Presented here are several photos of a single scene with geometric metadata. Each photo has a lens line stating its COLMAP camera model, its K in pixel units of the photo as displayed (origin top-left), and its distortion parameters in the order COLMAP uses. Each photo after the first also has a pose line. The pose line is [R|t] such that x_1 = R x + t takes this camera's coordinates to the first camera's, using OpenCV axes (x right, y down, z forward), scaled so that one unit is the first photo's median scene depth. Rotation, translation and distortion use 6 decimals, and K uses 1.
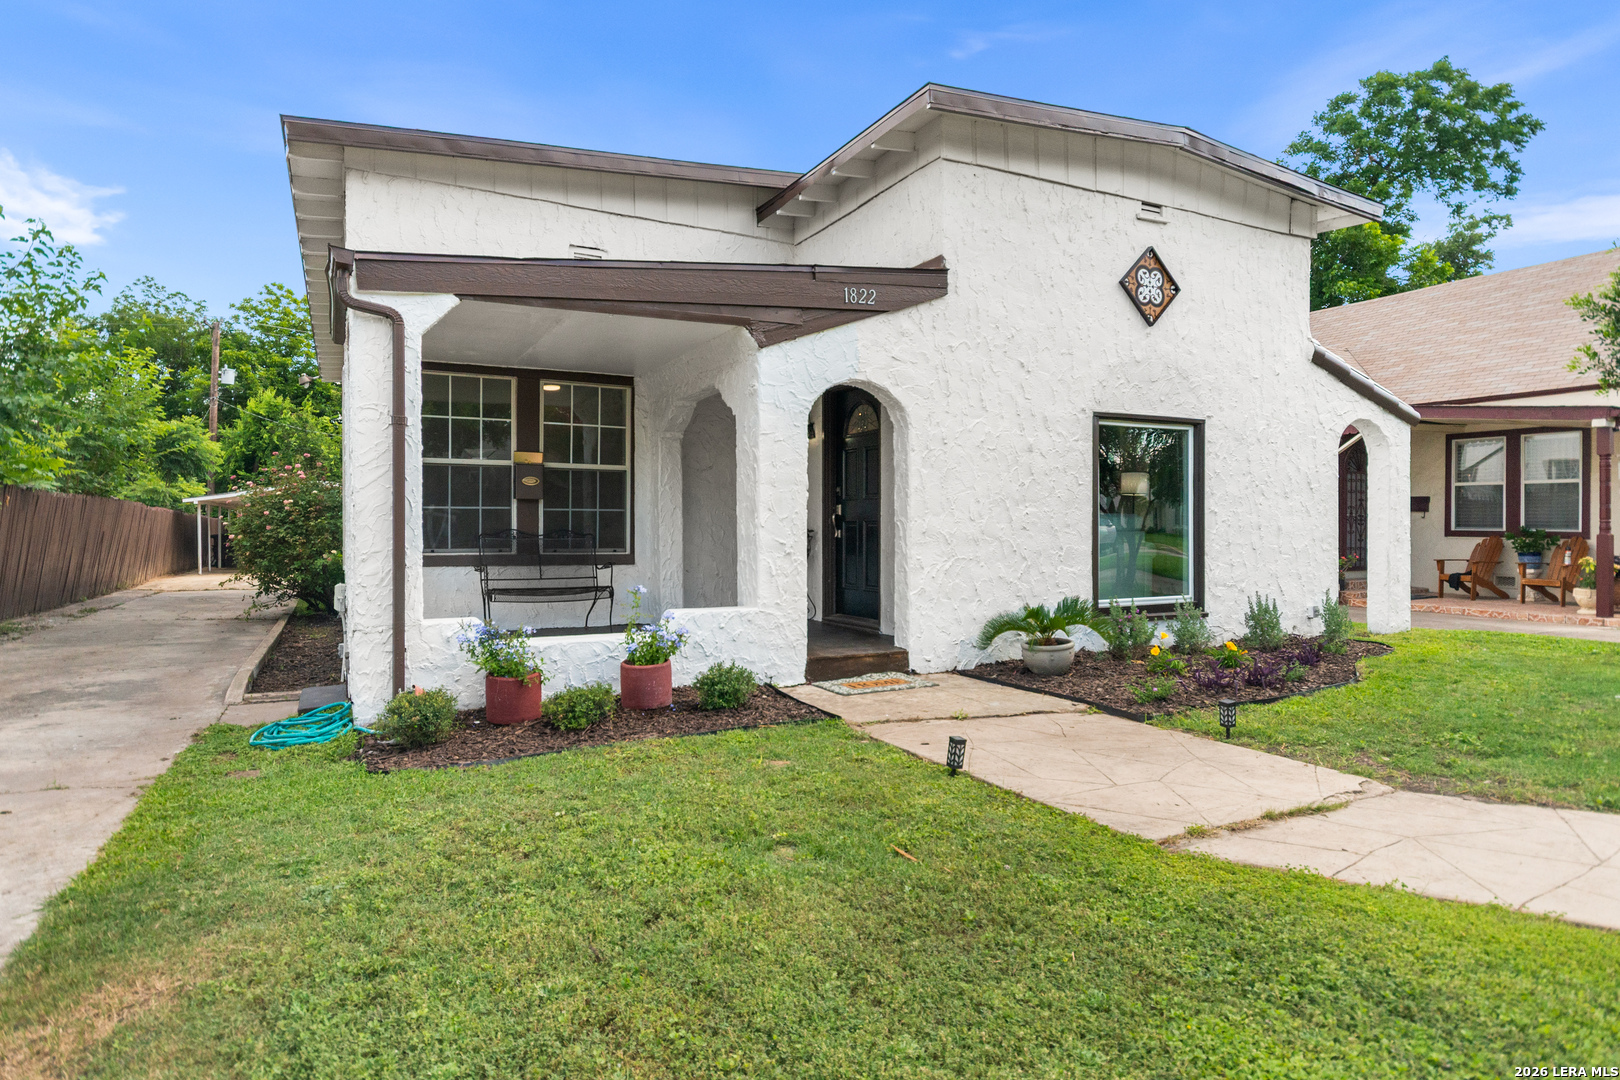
lens RADIAL K [[915.9, 0, 809.8], [0, 915.9, 518.8], [0, 0, 1]] dist [0.002015, 0.000530]
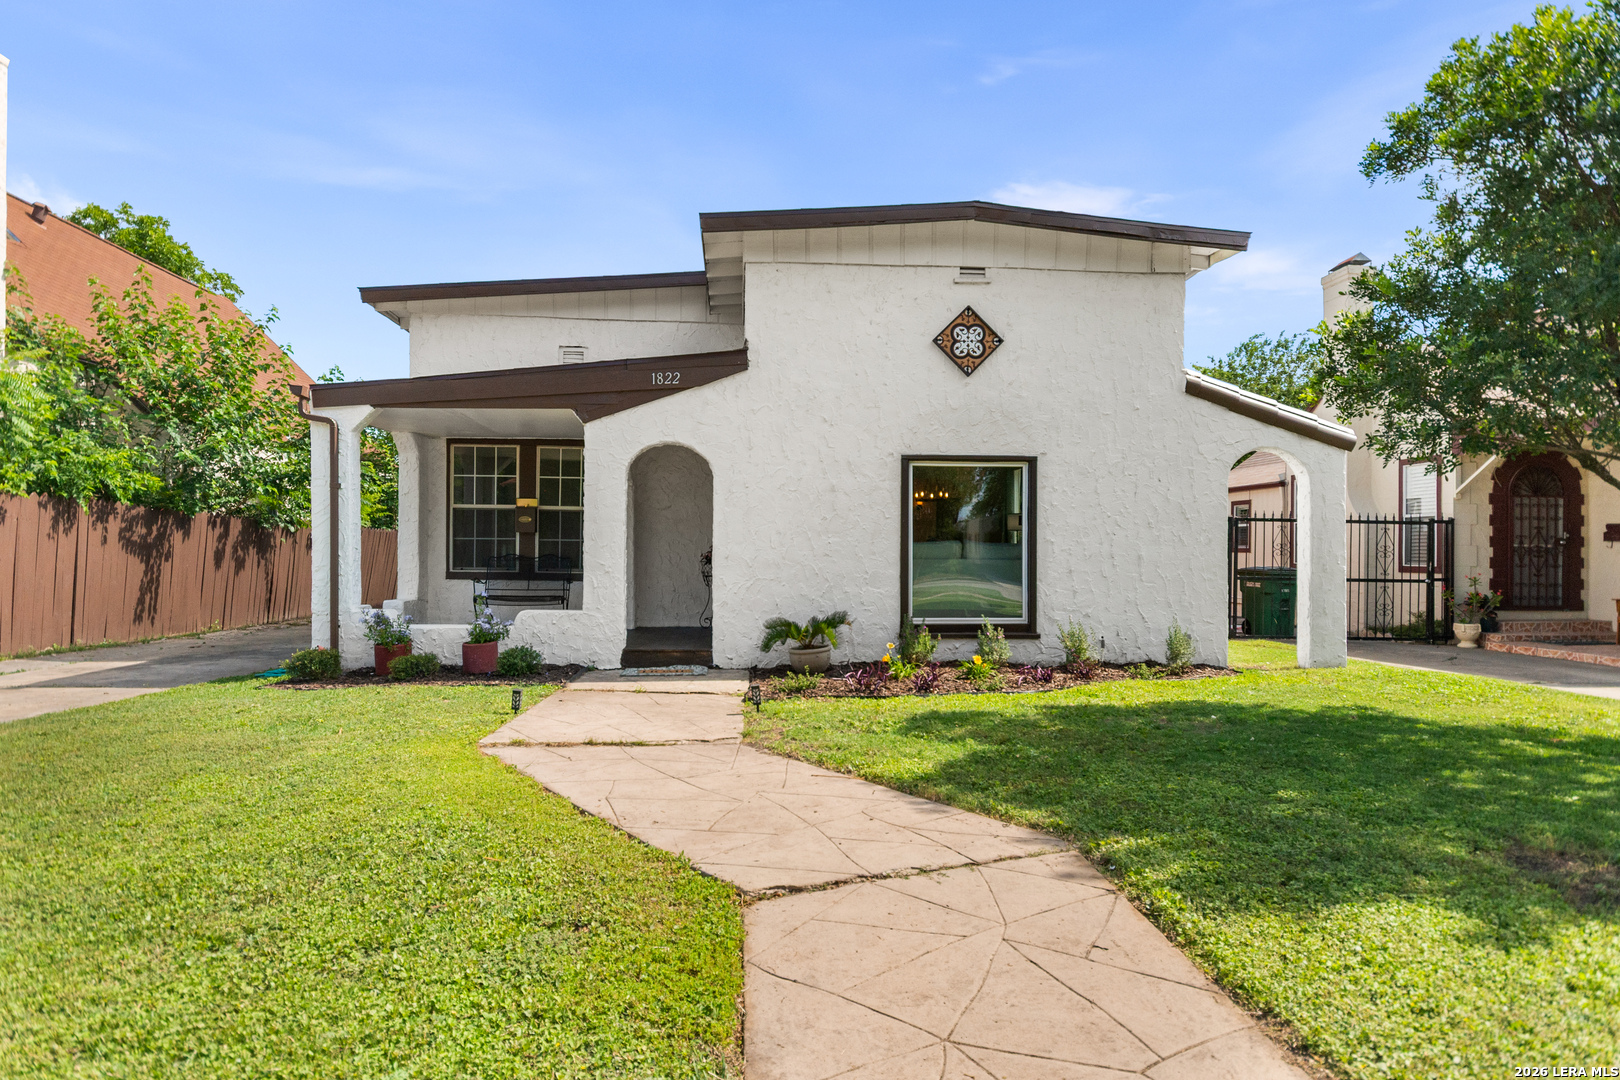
lens RADIAL K [[919.2, 0, 810.0], [0, 919.2, 540.0], [0, 0, 1]] dist [0.000670, 0.000689]
pose [[0.918949, -0.001282, -0.394374, 0.650599], [-0.002326, 0.999960, -0.008671, 0.001012], [0.394369, 0.008885, 0.918909, -0.114793]]
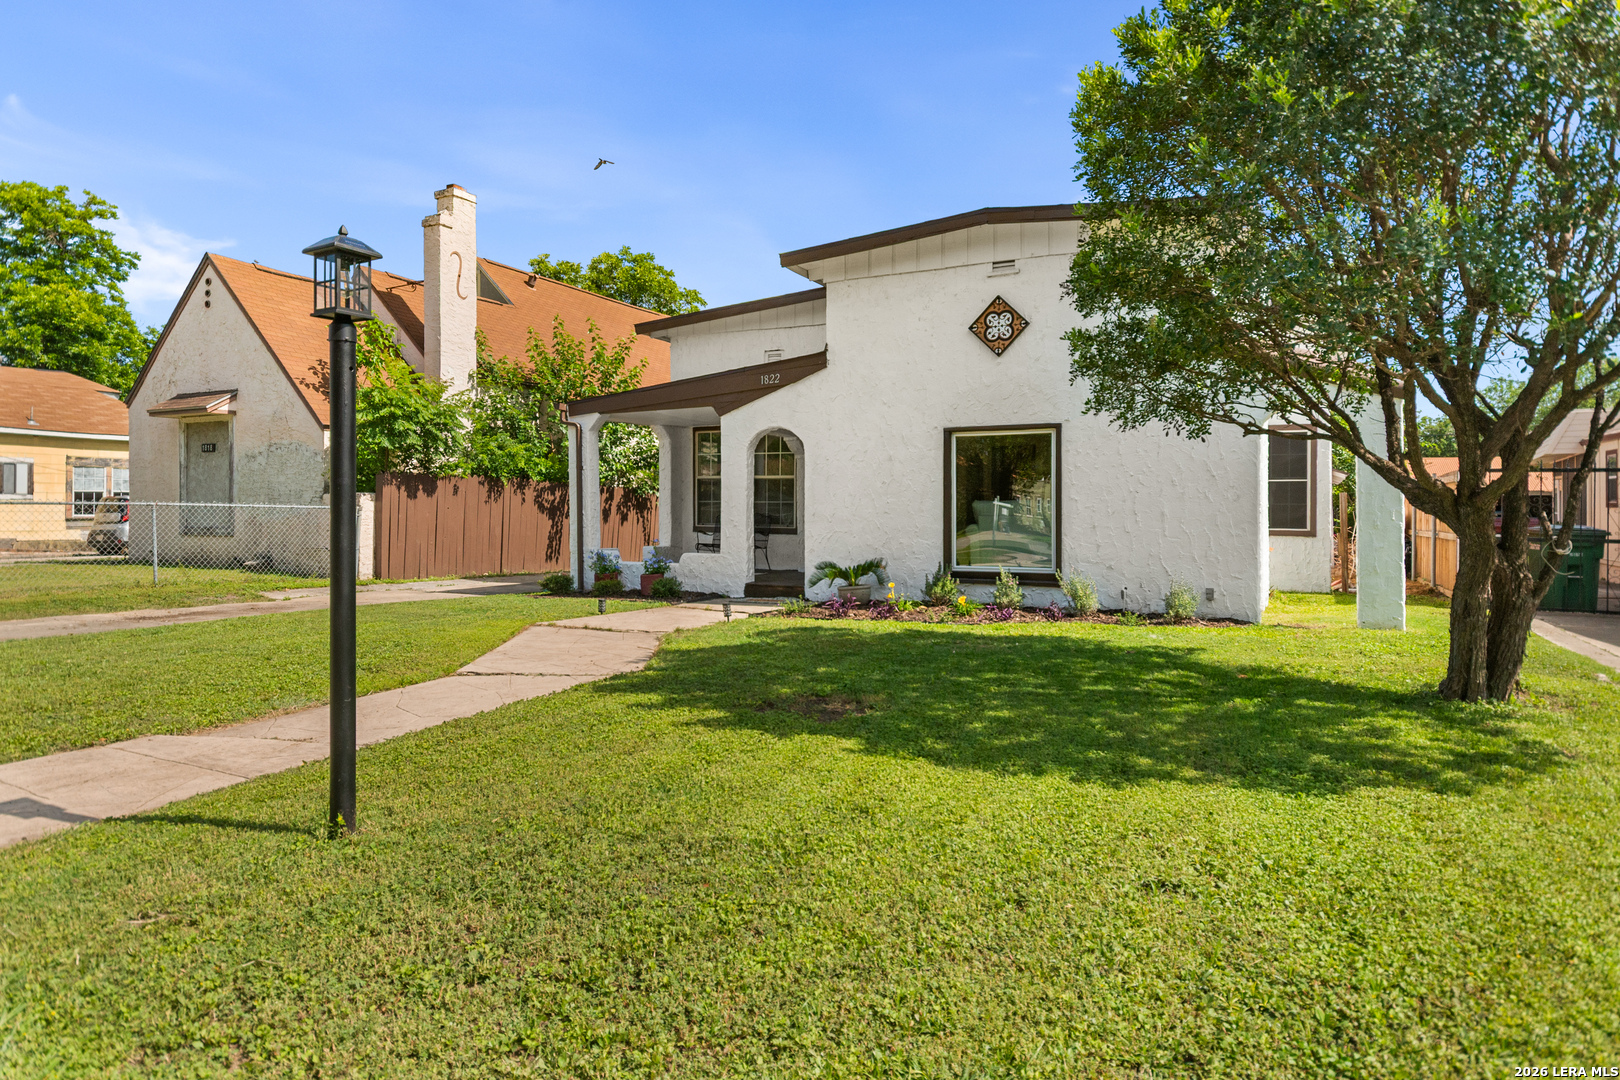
lens RADIAL K [[966.0, 0, 809.9], [0, 966.0, 501.7], [0, 0, 1]] dist [-0.000818, -0.000063]
pose [[0.587295, -0.007942, -0.809334, 1.342627], [0.003474, 0.999967, -0.007292, 0.003479], [0.809365, 0.001471, 0.587304, -0.017113]]
